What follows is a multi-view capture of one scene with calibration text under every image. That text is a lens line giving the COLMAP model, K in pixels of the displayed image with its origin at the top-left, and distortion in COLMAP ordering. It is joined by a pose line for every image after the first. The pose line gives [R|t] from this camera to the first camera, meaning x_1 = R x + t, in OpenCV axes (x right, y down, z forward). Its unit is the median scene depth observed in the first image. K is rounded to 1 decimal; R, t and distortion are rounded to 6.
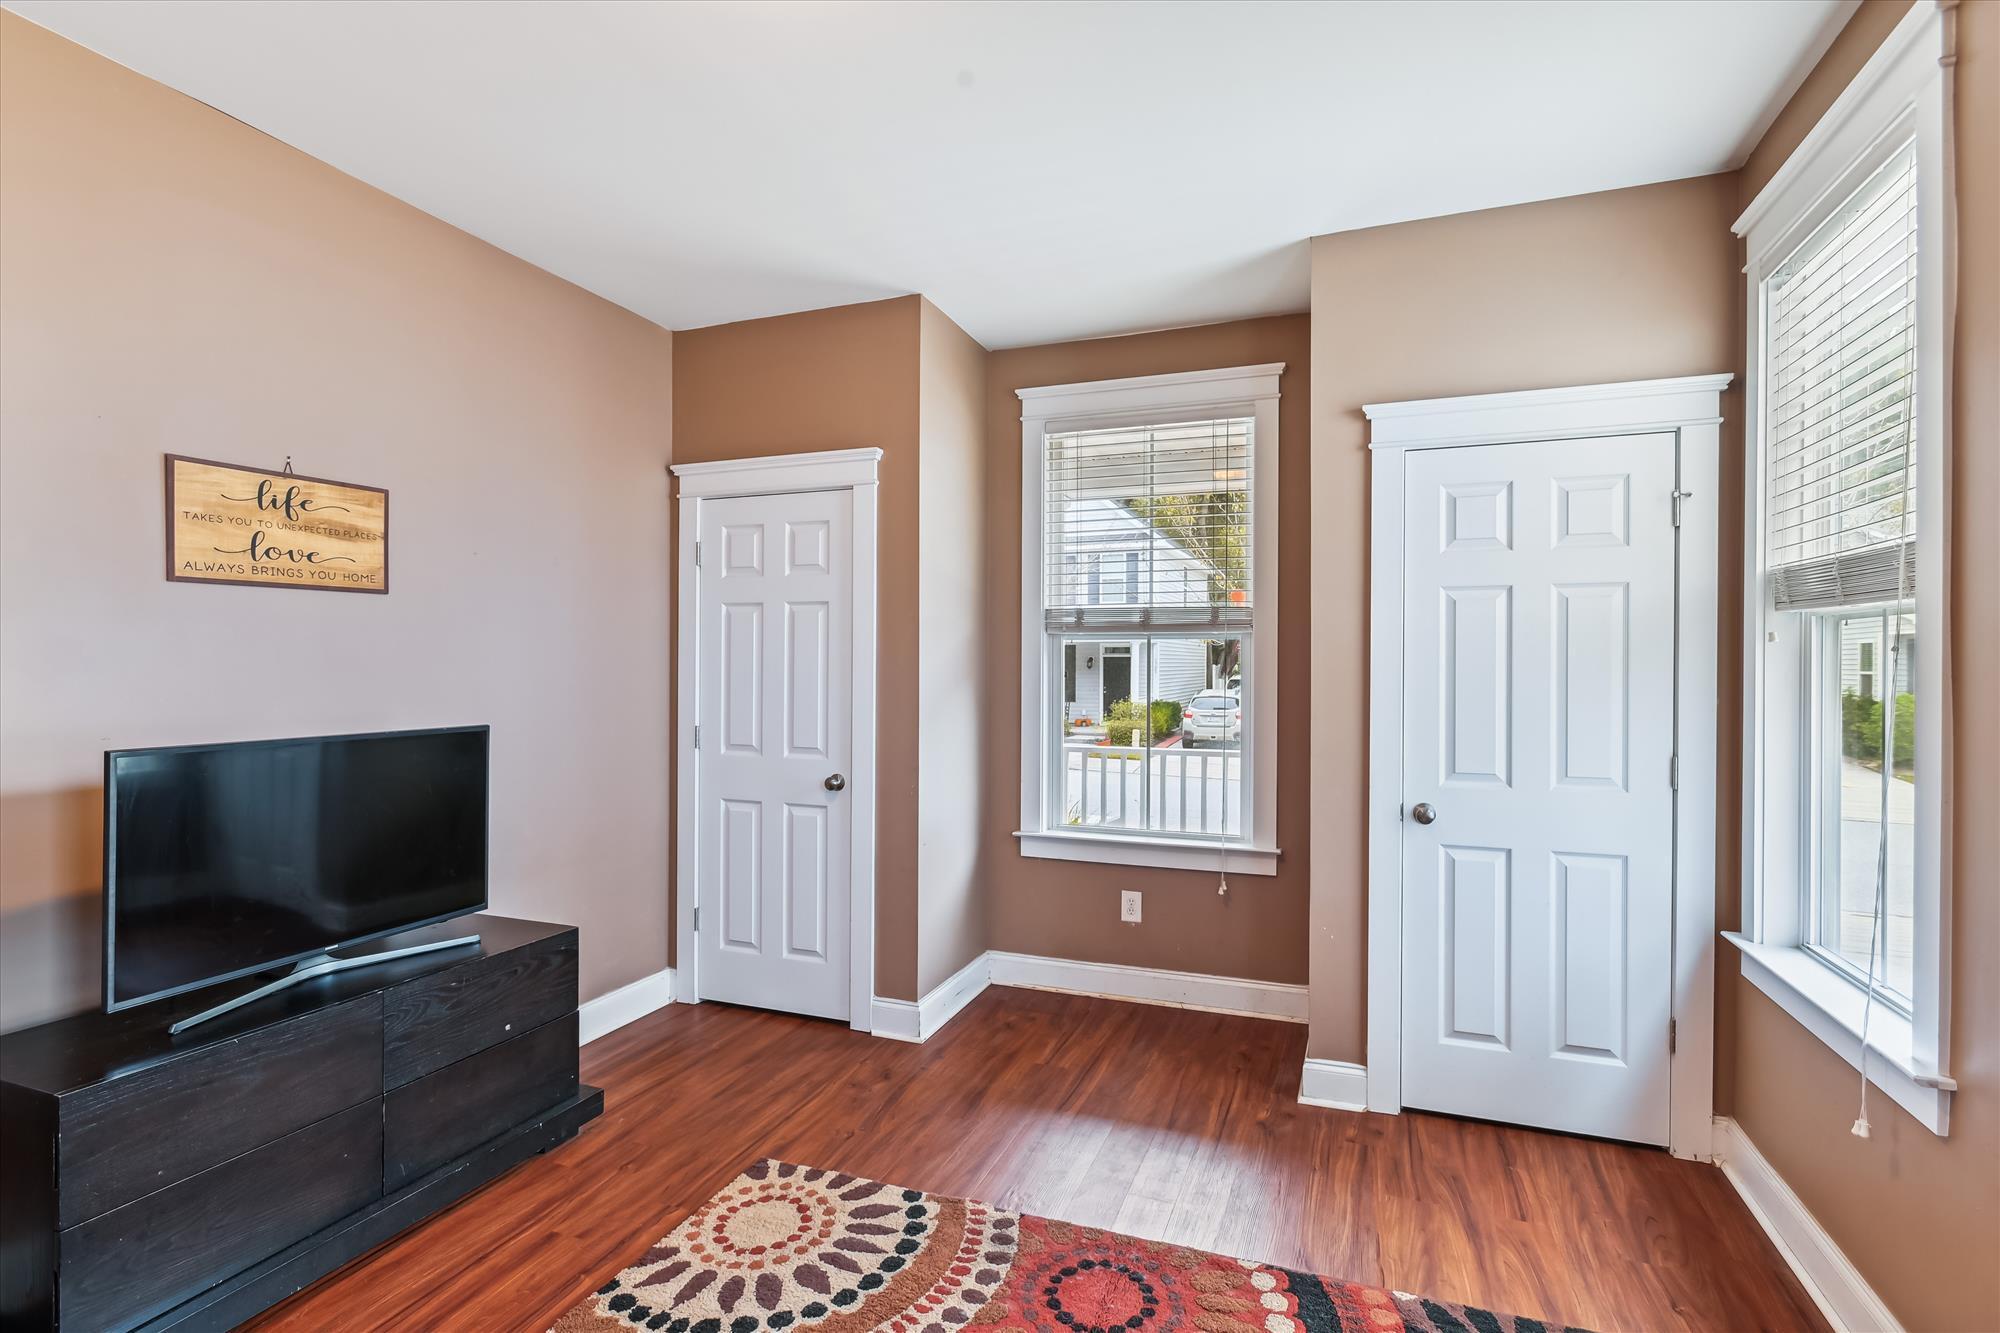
lens RADIAL K [[971.7, 0, 992.1], [0, 971.7, 667.6], [0, 0, 1]] dist [-0.010351, 0.002953]
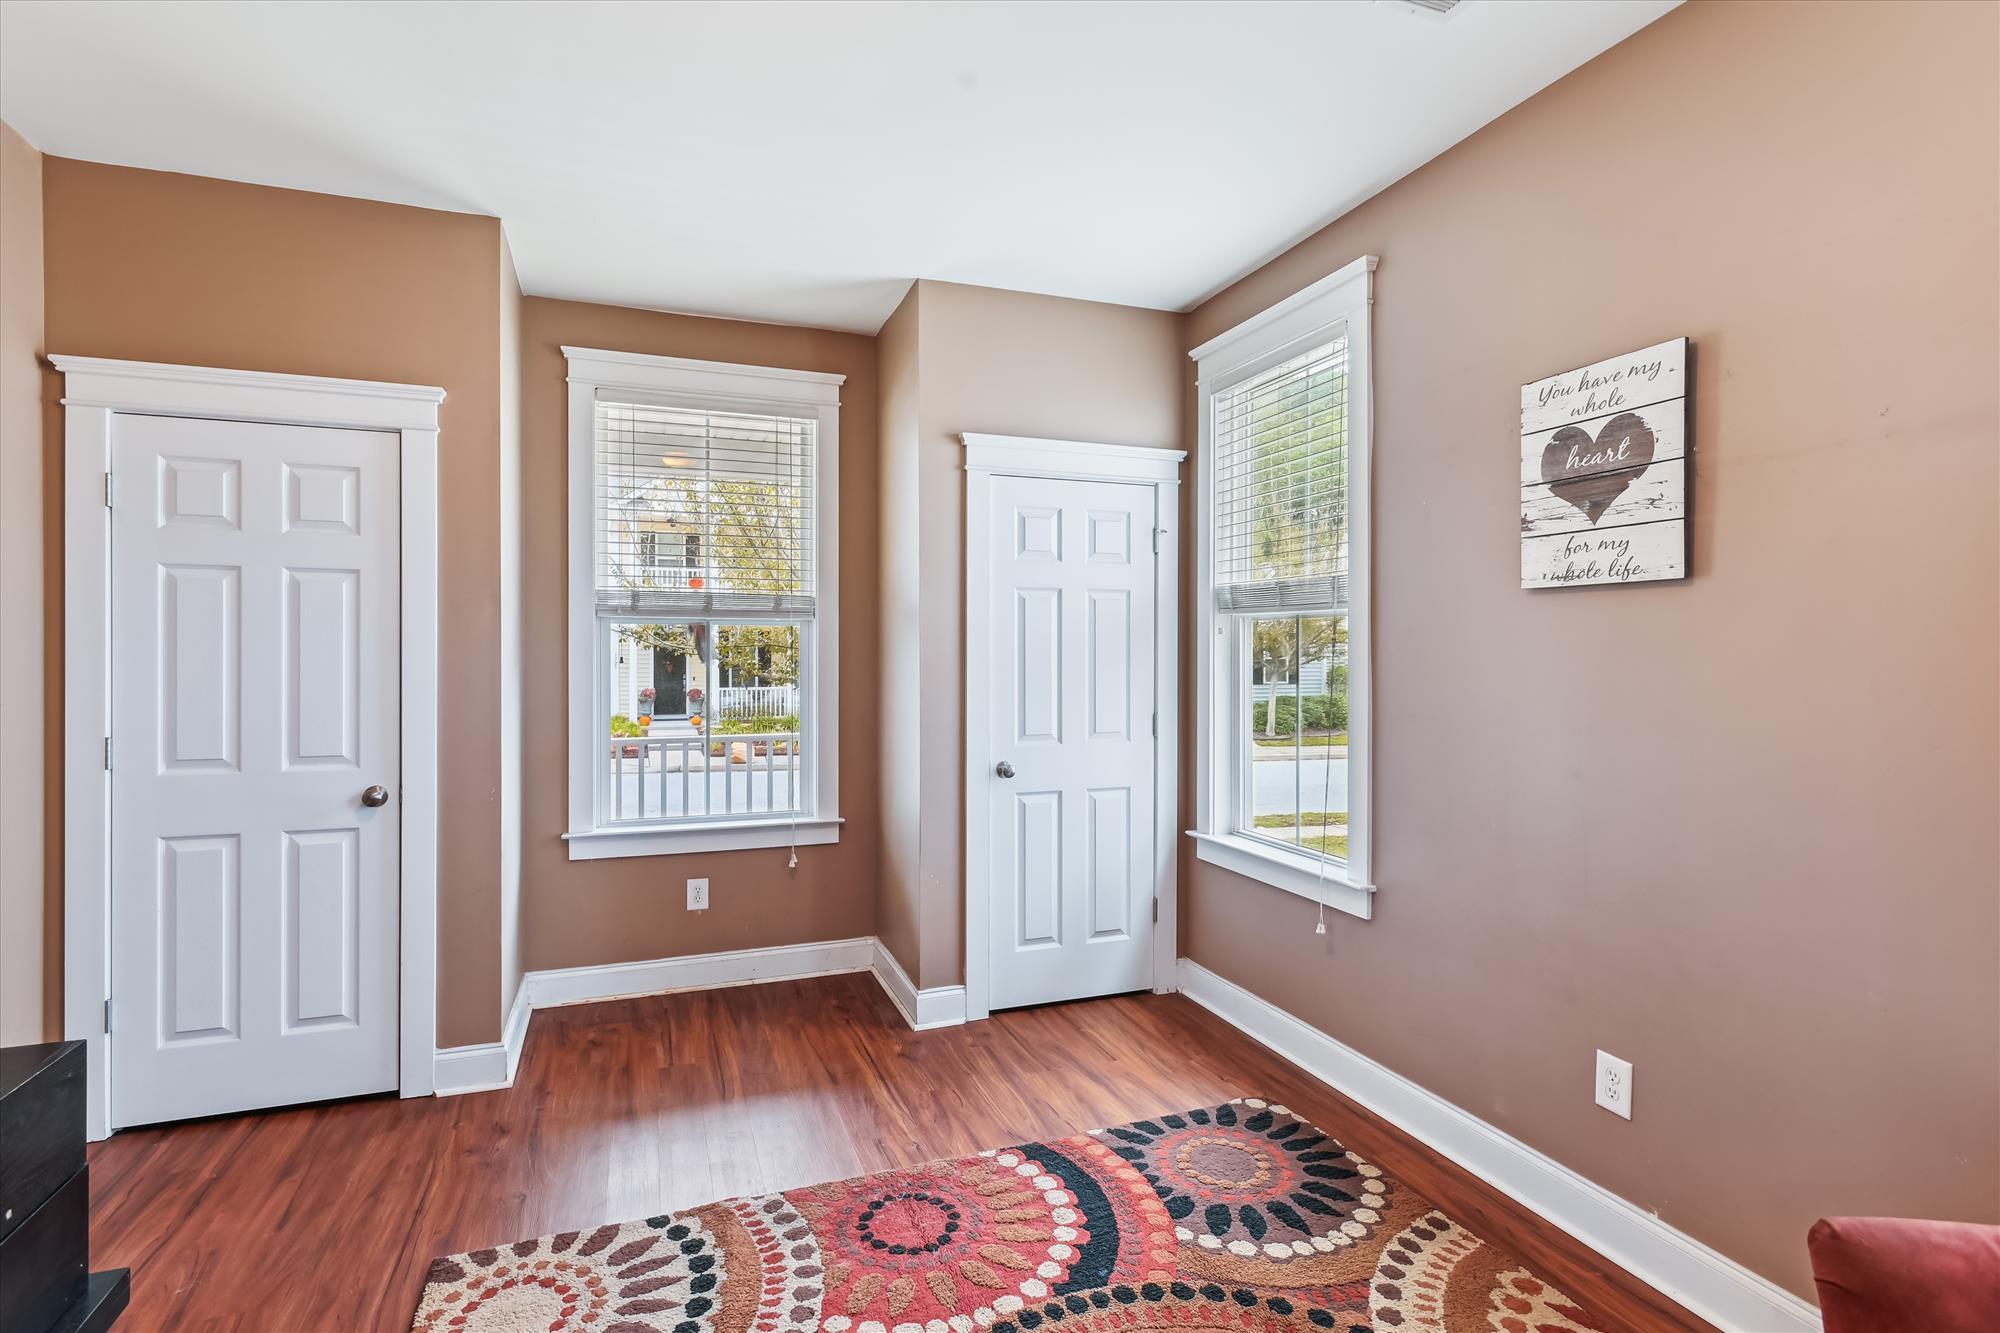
lens RADIAL K [[971.7, 0, 998.1], [0, 971.7, 656.7], [0, 0, 1]] dist [-0.010351, 0.002953]
pose [[0.745155, -0.004026, 0.666879, -0.381914], [0.002846, 0.999992, 0.002856, 0.002645], [-0.666885, -0.000230, 0.745160, 0.078723]]
